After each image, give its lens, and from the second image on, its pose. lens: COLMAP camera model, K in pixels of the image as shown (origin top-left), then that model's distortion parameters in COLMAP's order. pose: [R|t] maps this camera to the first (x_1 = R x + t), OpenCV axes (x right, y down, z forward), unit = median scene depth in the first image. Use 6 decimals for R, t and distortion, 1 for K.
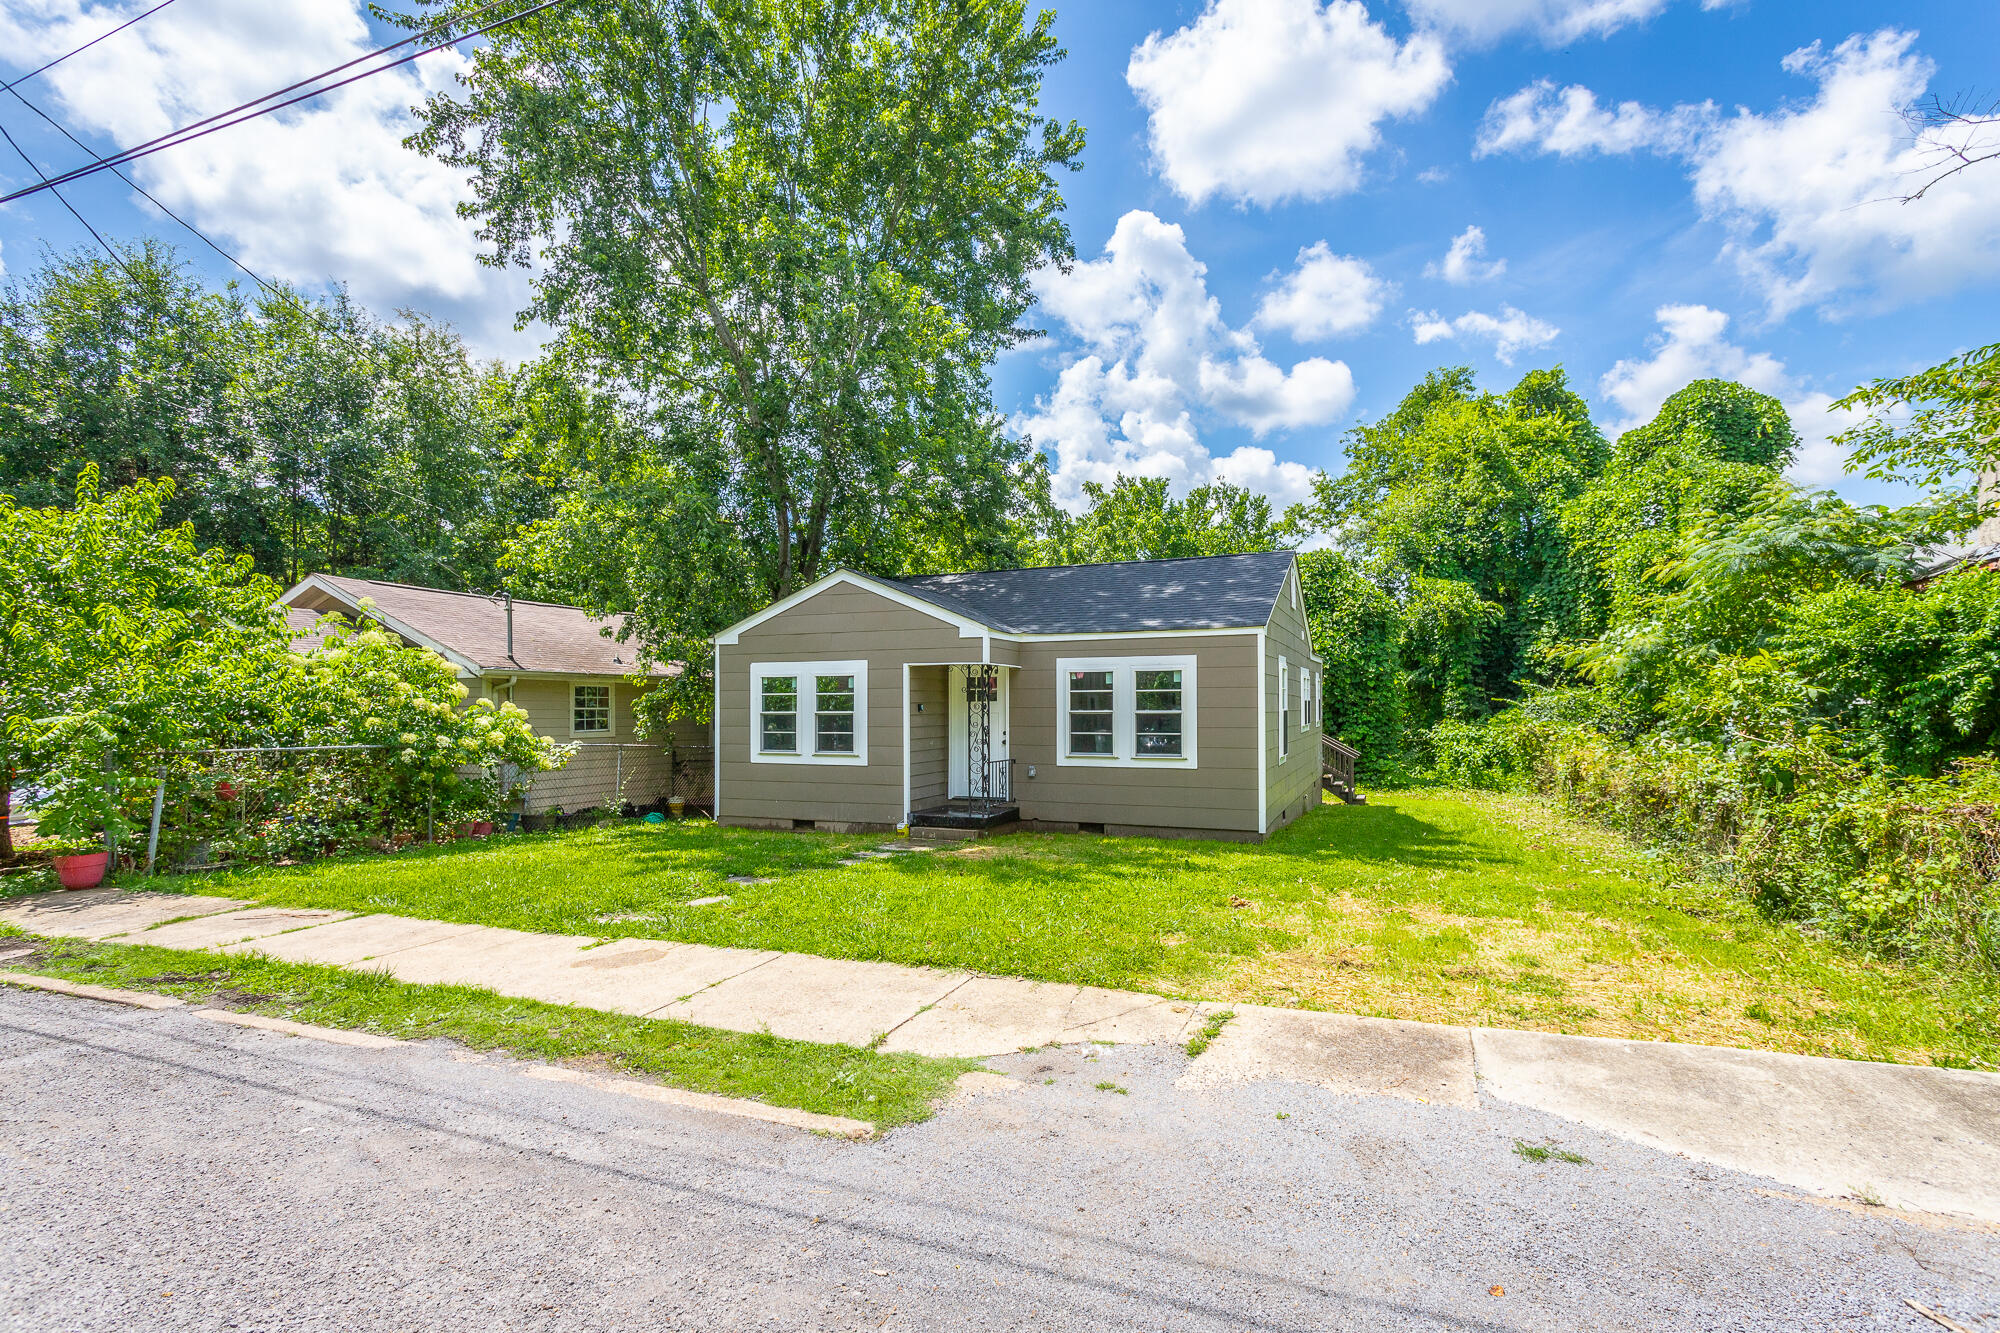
lens RADIAL K [[994.6, 0, 999.8], [0, 994.6, 673.3], [0, 0, 1]] dist [-0.002204, -0.000341]
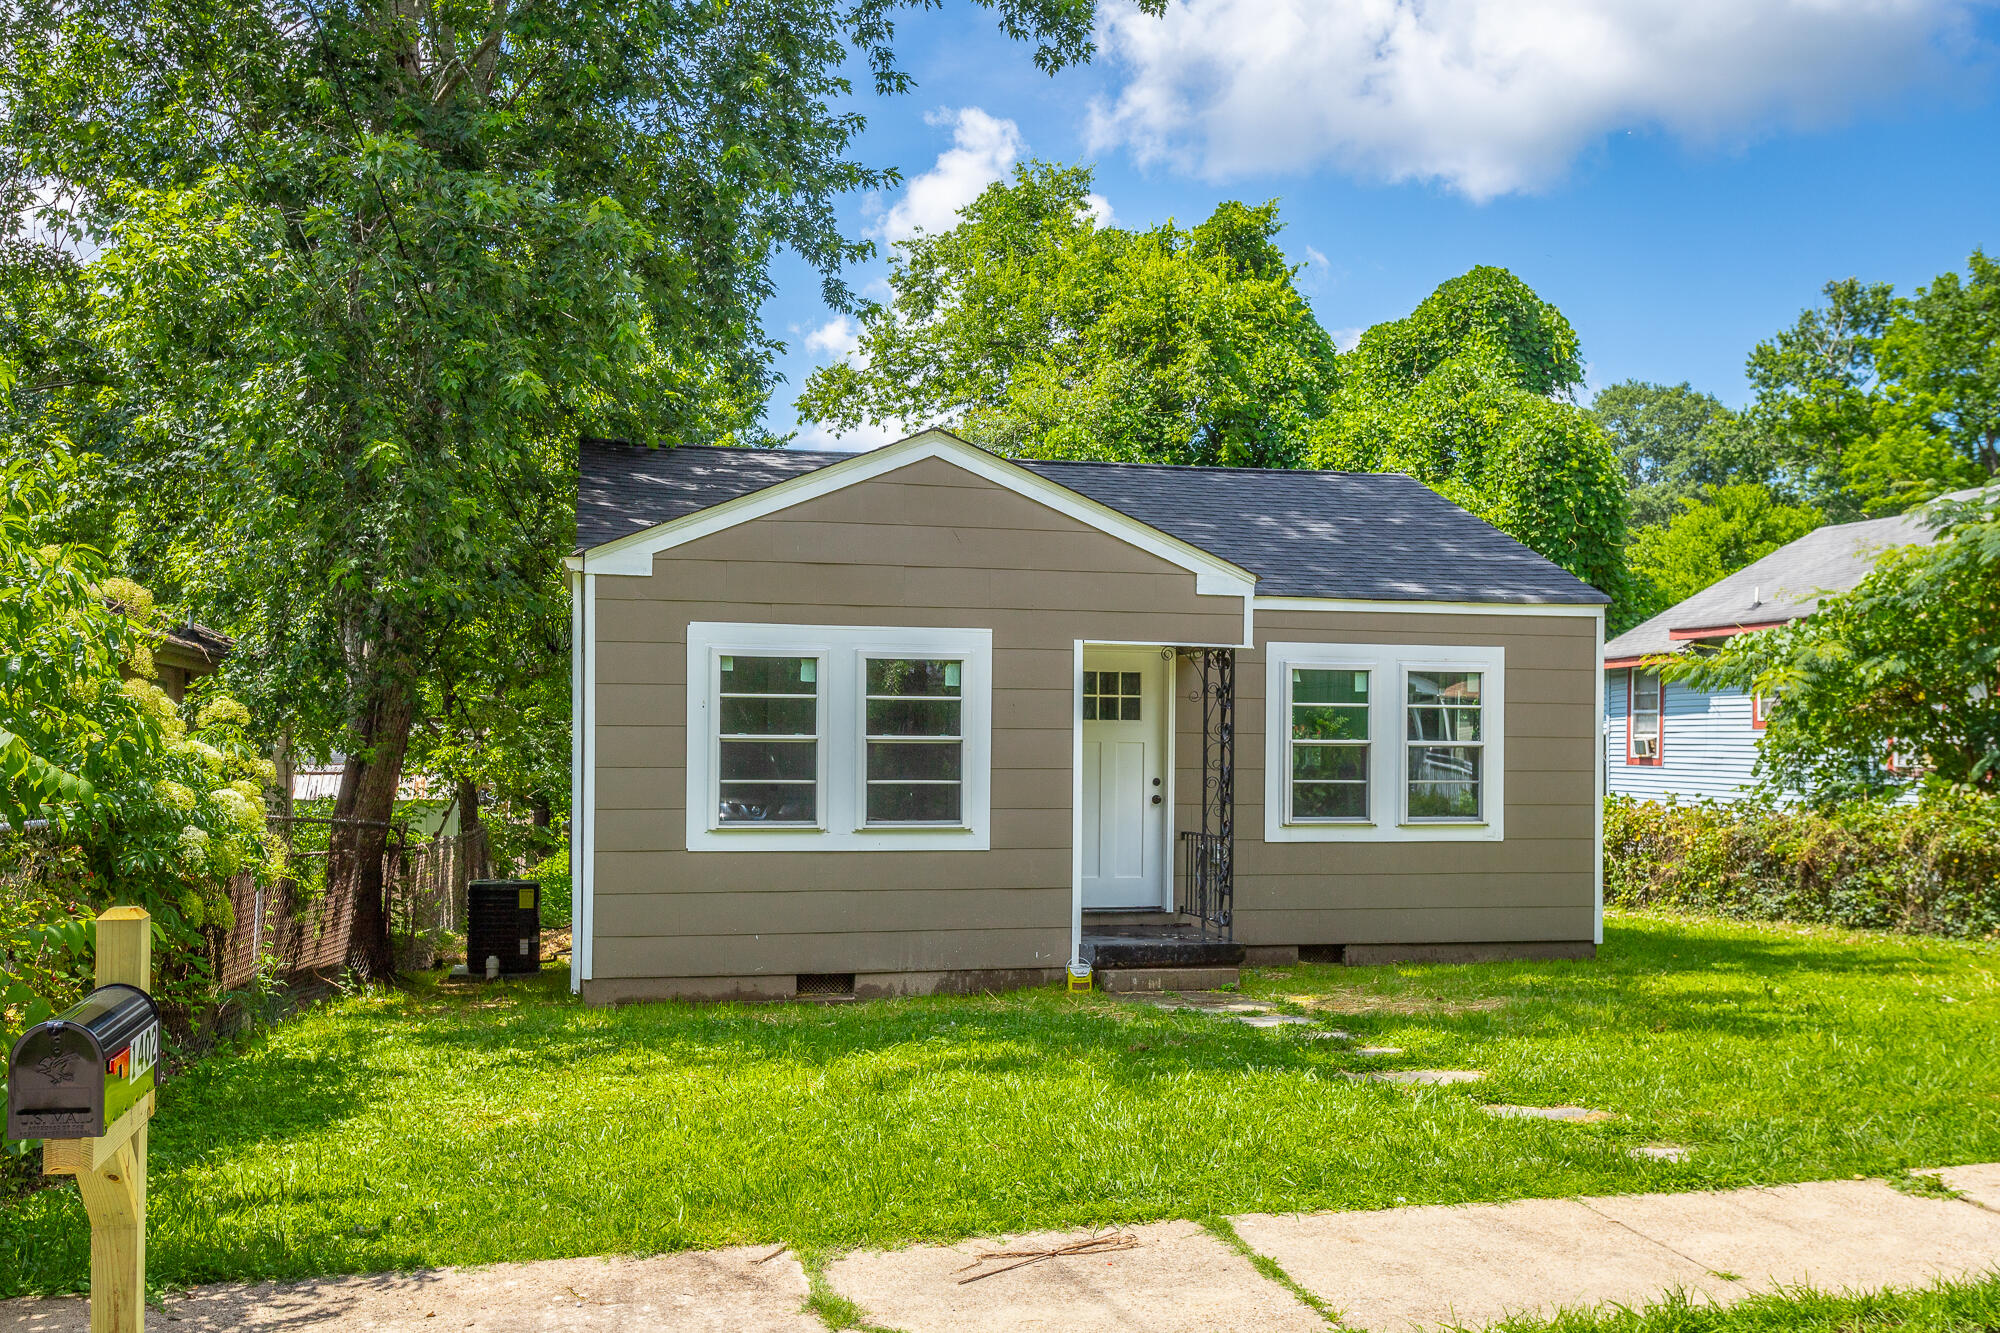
lens RADIAL K [[1892.9, 0, 999.6], [0, 1892.9, 672.6], [0, 0, 1]] dist [0.080165, 0.000000]
pose [[0.795924, 0.031636, 0.604570, -0.663030], [-0.034272, 0.999387, -0.007177, 0.013676], [-0.604426, -0.015008, 0.796520, 0.266031]]
